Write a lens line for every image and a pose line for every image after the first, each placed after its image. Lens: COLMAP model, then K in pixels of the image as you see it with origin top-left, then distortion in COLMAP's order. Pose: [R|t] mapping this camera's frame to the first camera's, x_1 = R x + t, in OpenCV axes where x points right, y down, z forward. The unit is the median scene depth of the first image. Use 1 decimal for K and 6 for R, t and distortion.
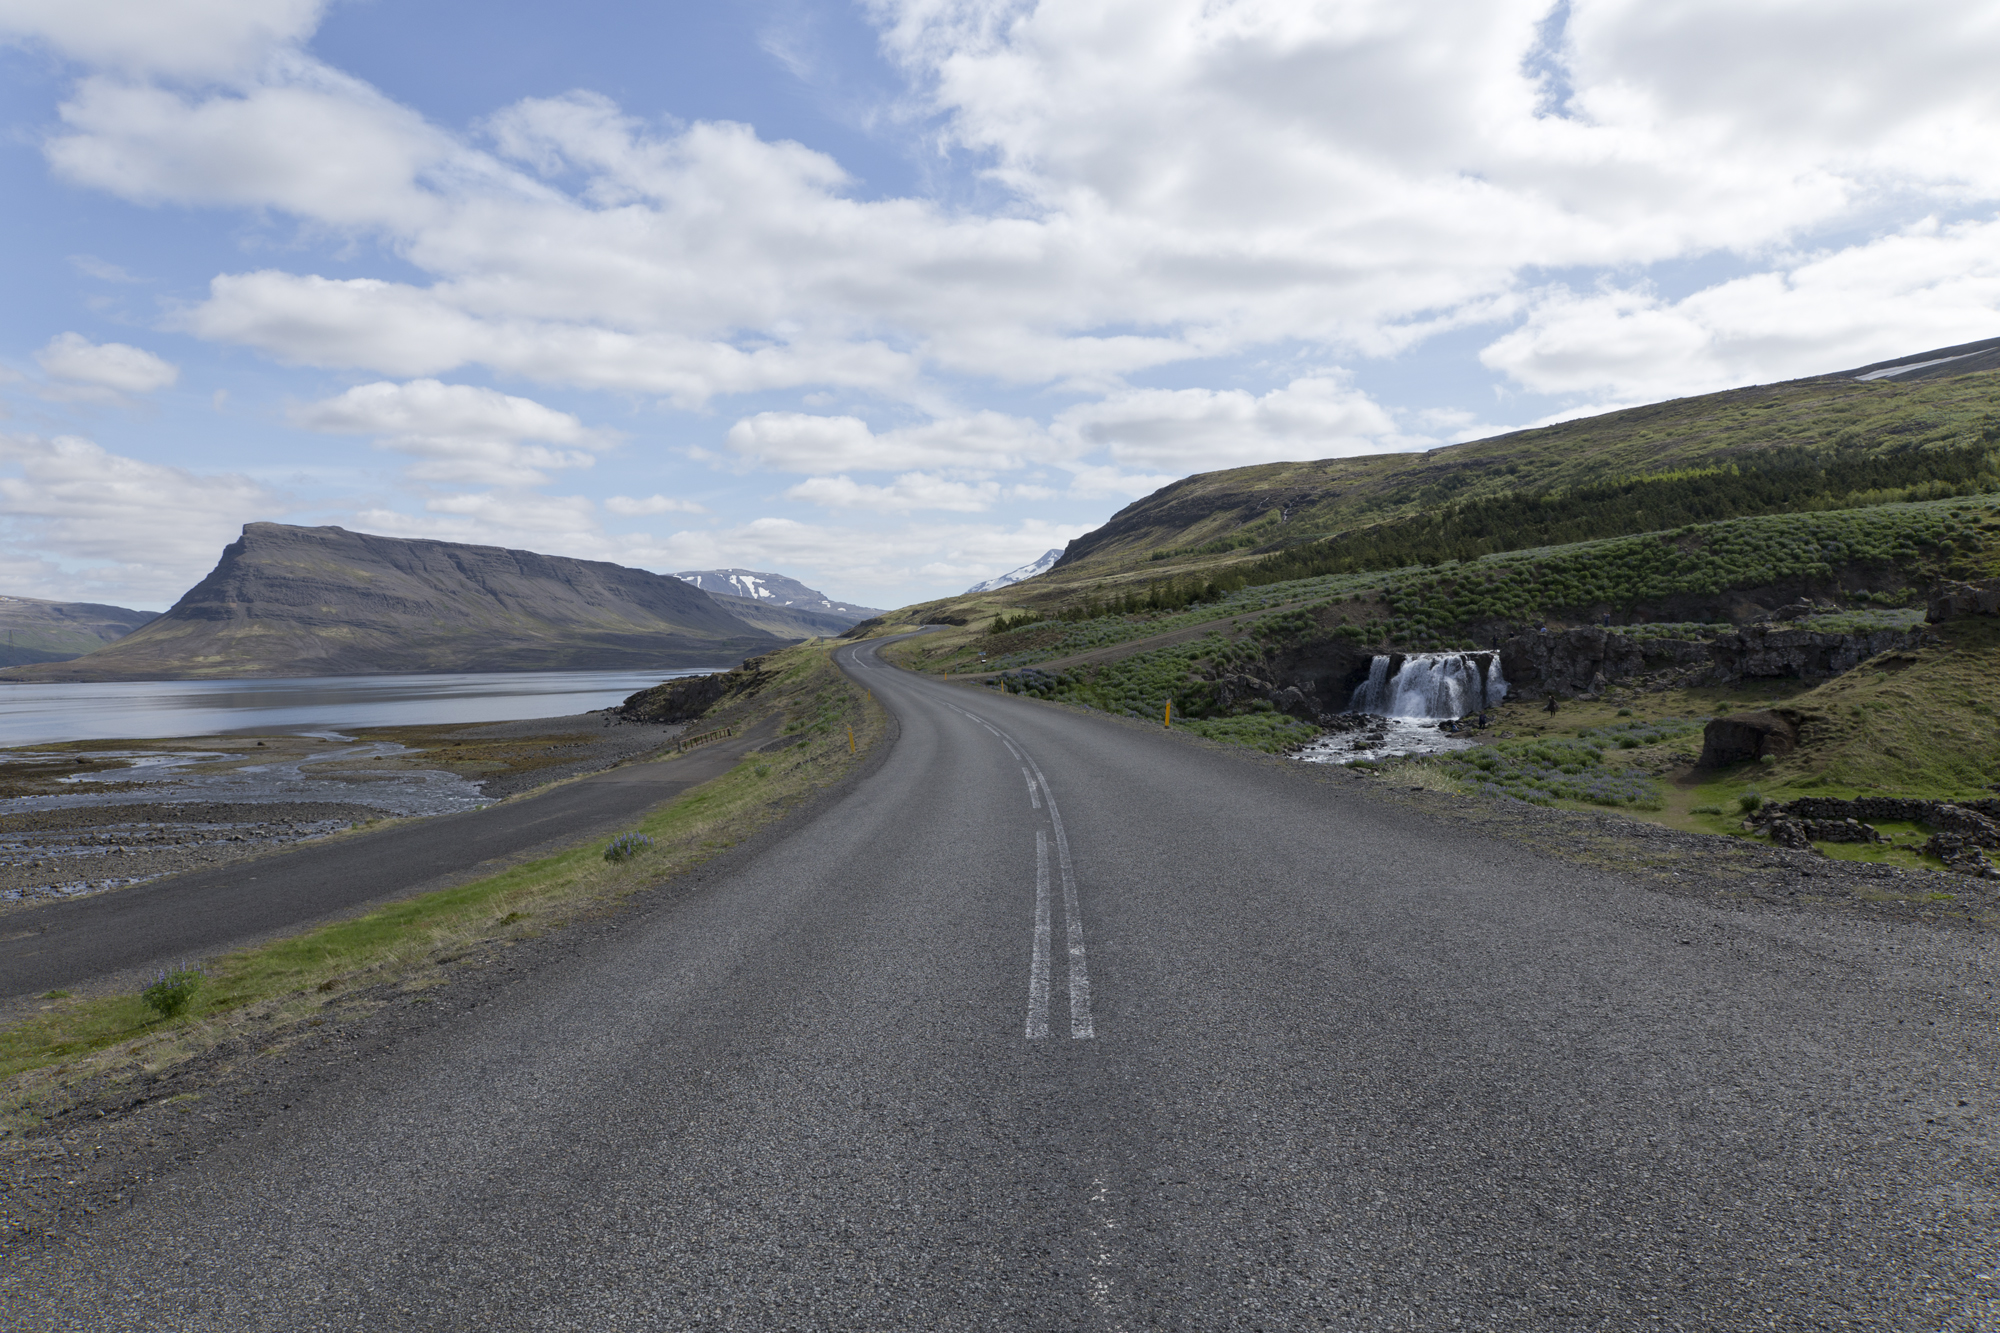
lens RADIAL K [[1379.2, 0, 998.5], [0, 1379.2, 668.3], [0, 0, 1]] dist [0.002530, 0.000163]
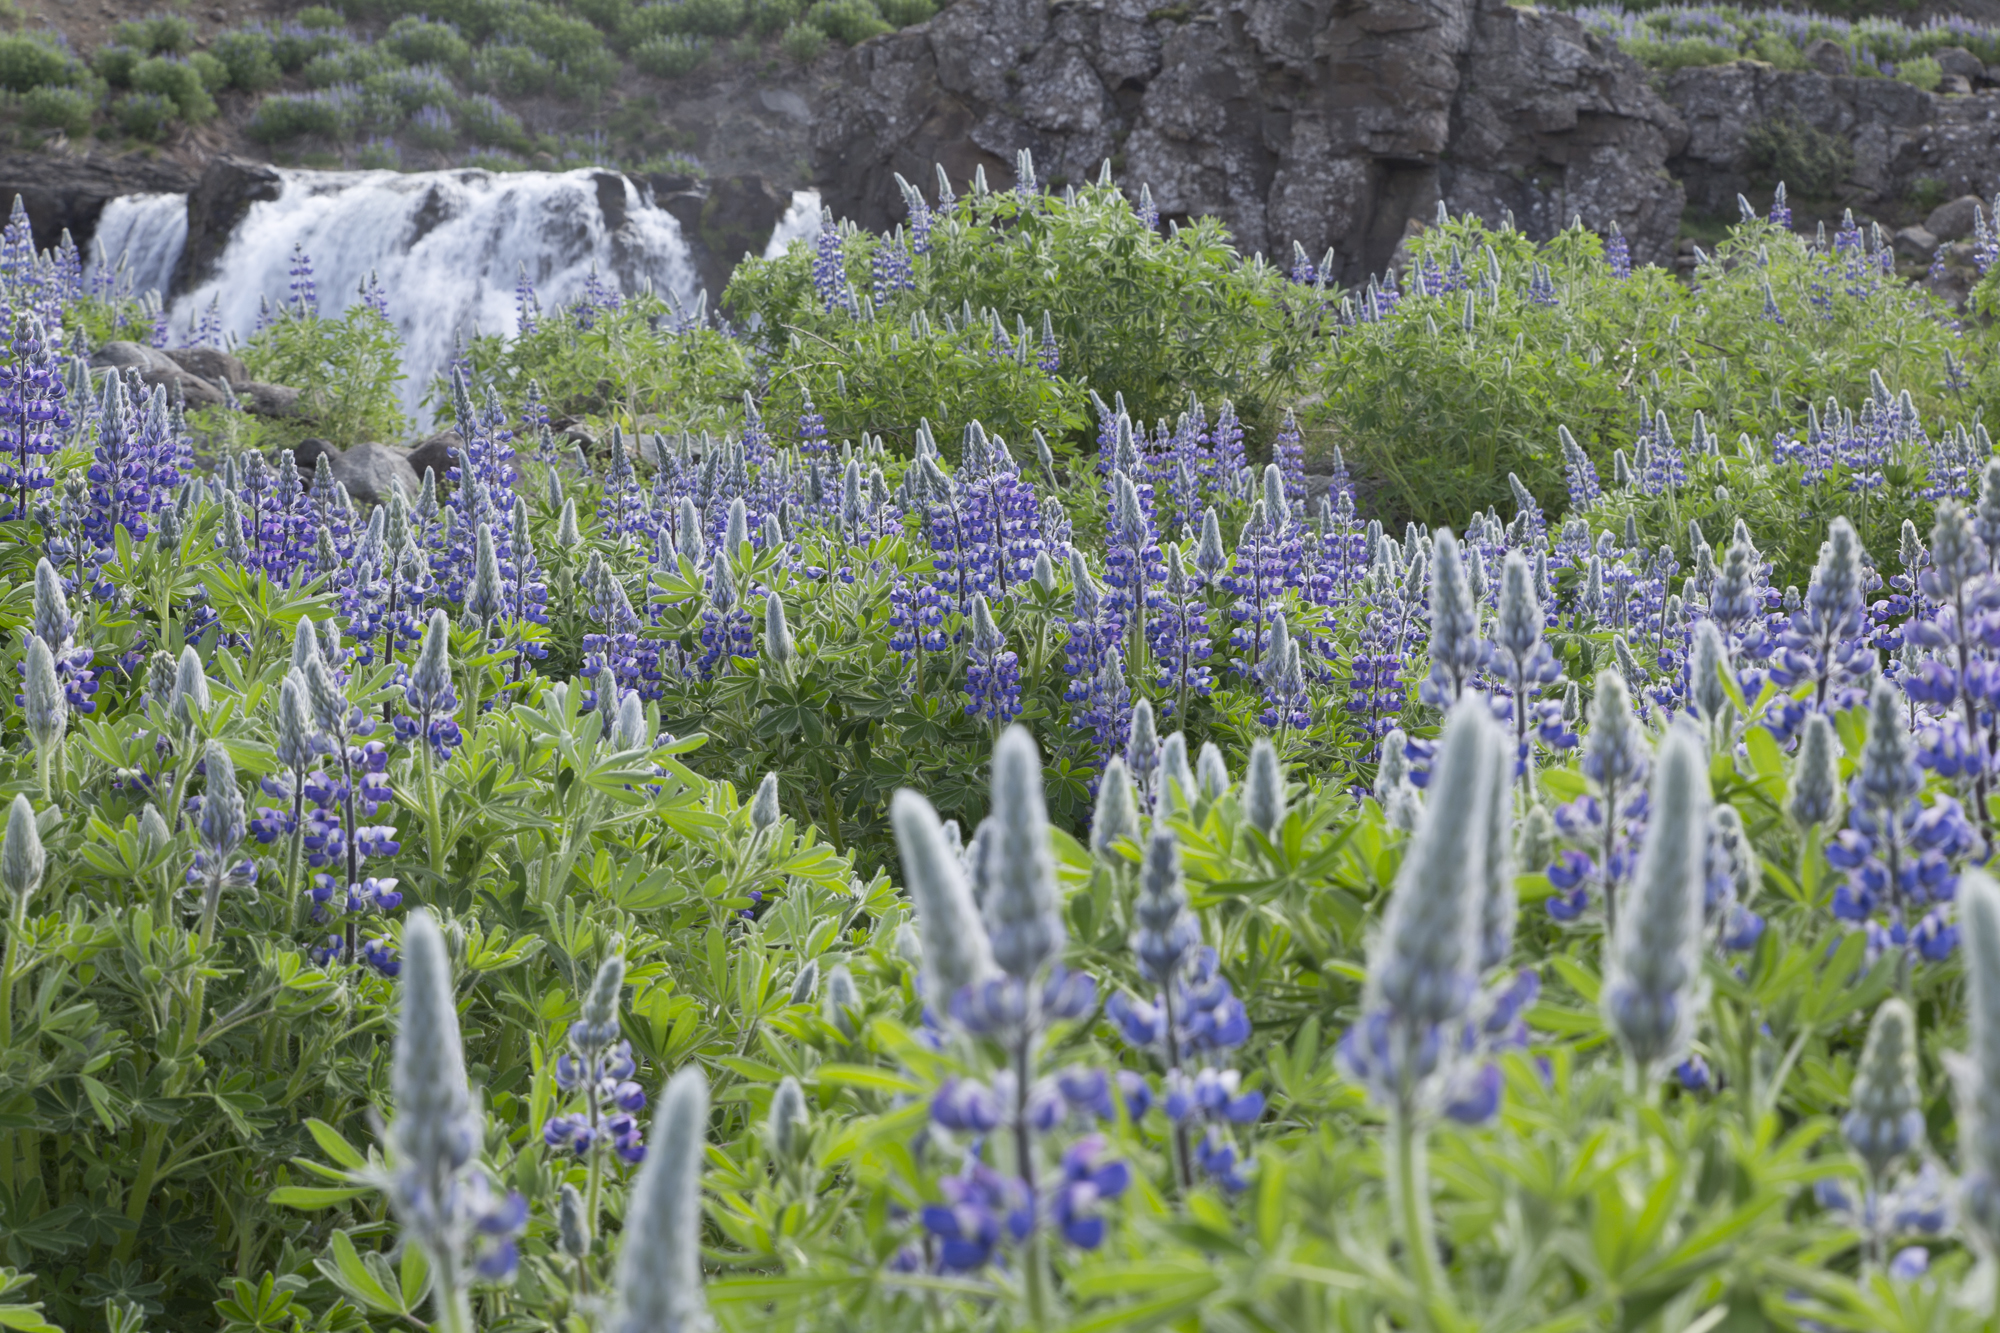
lens RADIAL K [[4226.7, 0, 1000.1], [0, 4226.7, 666.5], [0, 0, 1]] dist [-0.062075, 0.000000]
pose [[0.935196, 0.020786, 0.353519, 0.195877], [-0.026455, 0.999587, 0.011211, 0.038432], [-0.353140, -0.019837, 0.935360, 0.496230]]
